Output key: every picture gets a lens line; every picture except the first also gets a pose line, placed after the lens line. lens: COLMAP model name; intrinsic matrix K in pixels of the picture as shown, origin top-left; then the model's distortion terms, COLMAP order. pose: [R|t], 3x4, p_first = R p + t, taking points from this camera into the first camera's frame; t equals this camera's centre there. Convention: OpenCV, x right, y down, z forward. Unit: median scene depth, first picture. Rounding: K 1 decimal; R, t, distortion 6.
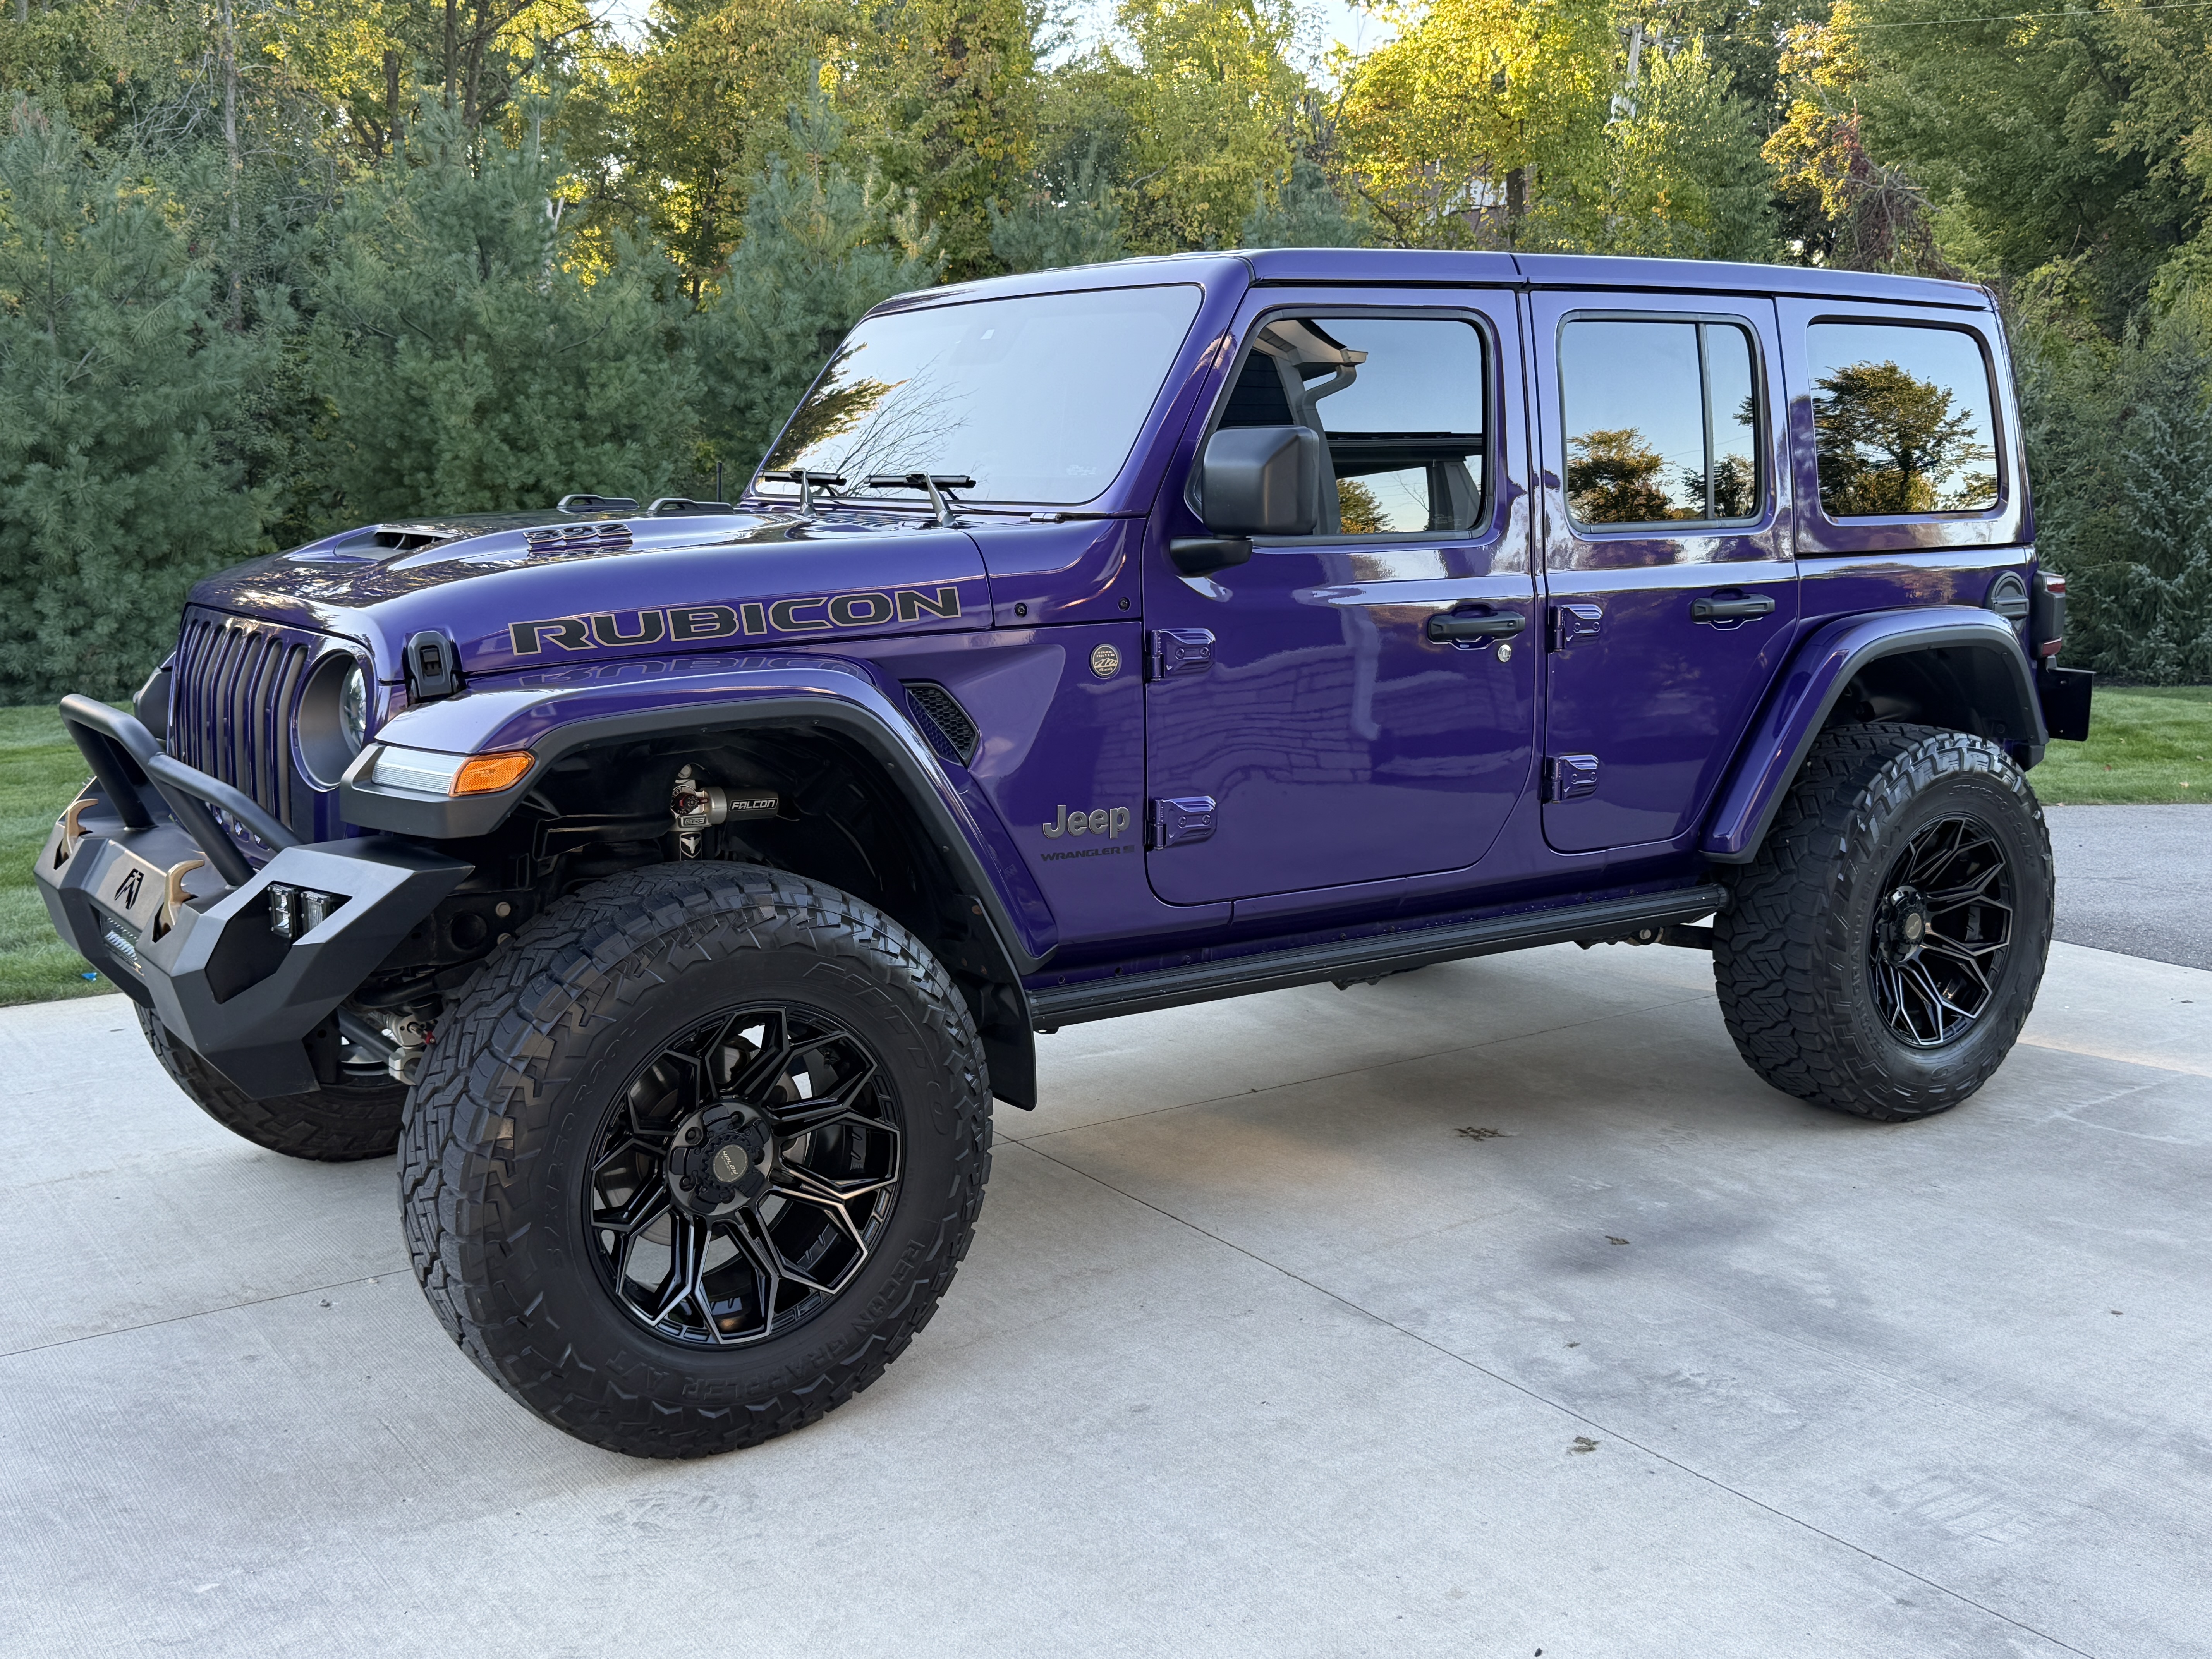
lens RADIAL K [[2207.1, 0, 1111.4], [0, 2207.1, 822.9], [0, 0, 1]] dist [0.156821, -0.324302]
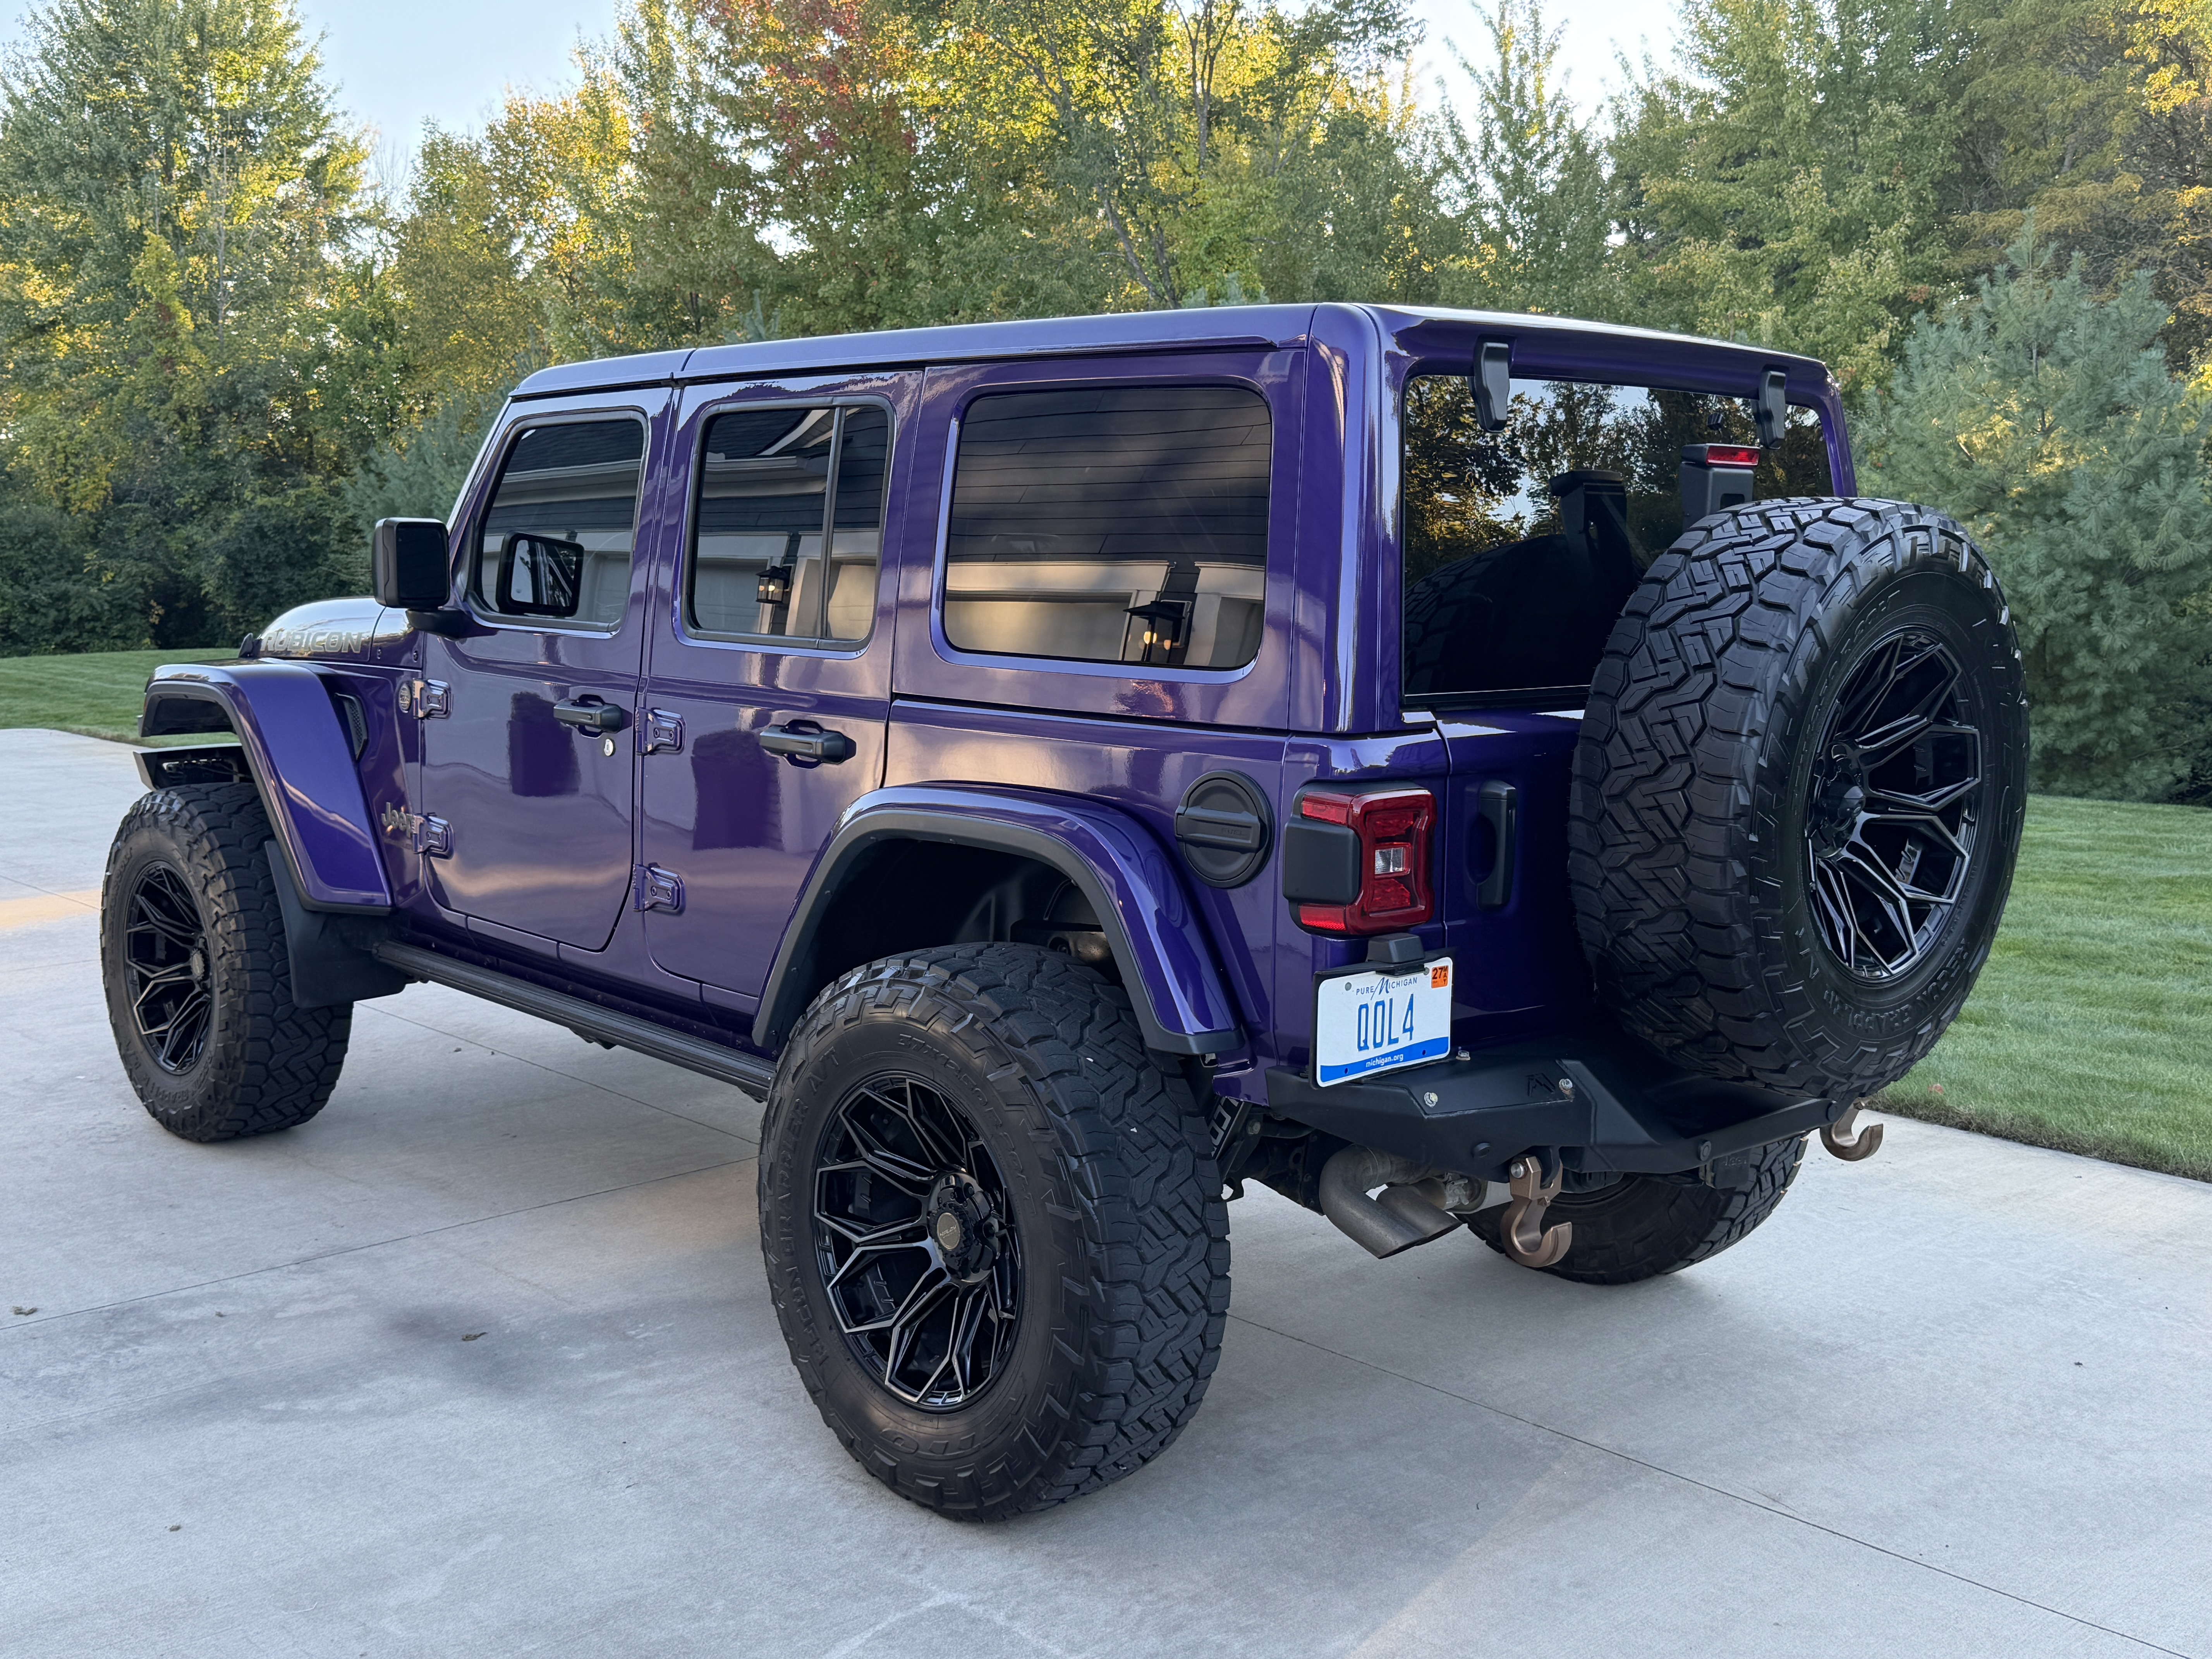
lens RADIAL K [[2246.4, 0, 1106.0], [0, 2246.4, 829.5], [0, 0, 1]] dist [0.153550, -0.315939]
pose [[0.144629, 0.132163, -0.980620, 1.102049], [-0.178969, 0.978188, 0.105440, -0.170645], [0.973166, 0.160251, 0.165128, 0.957722]]
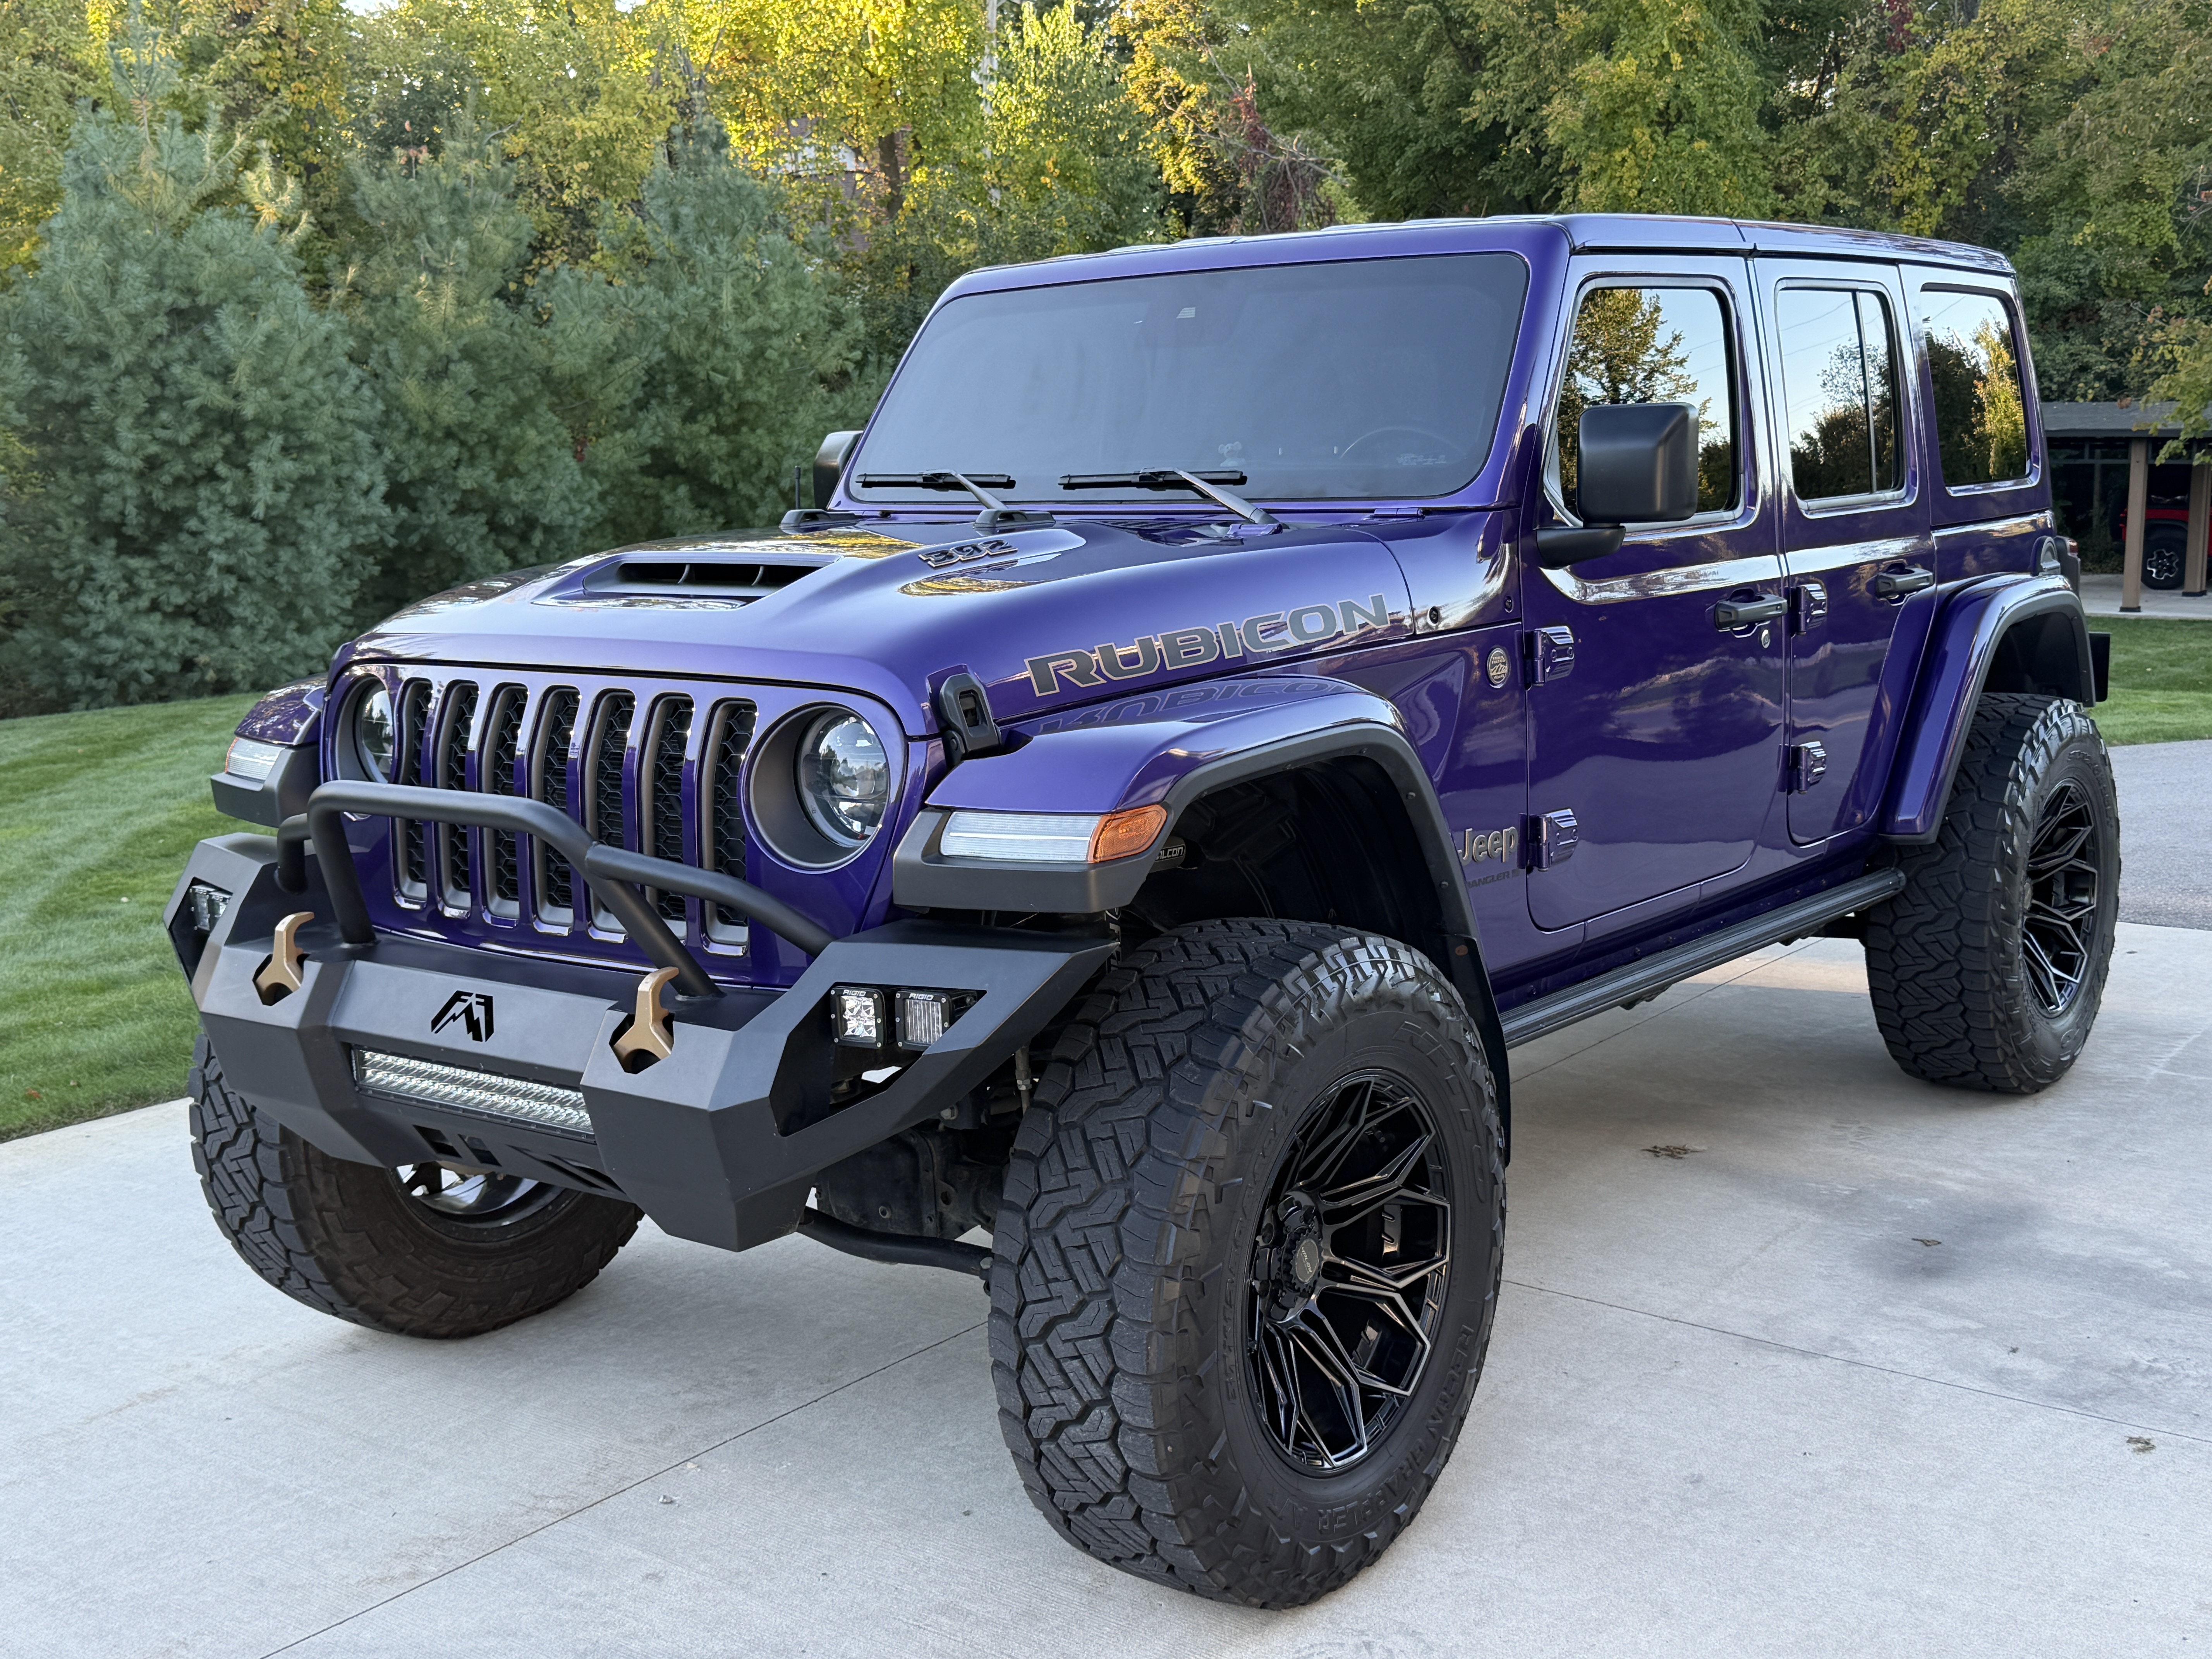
lens RADIAL K [[2433.3, 0, 1123.9], [0, 2433.3, 829.6], [0, 0, 1]] dist [0.188869, -0.429882]
pose [[0.954540, -0.072409, 0.289155, -0.357265], [0.074780, 0.997196, 0.002855, -0.017025], [-0.288551, 0.018898, 0.957278, 0.067139]]
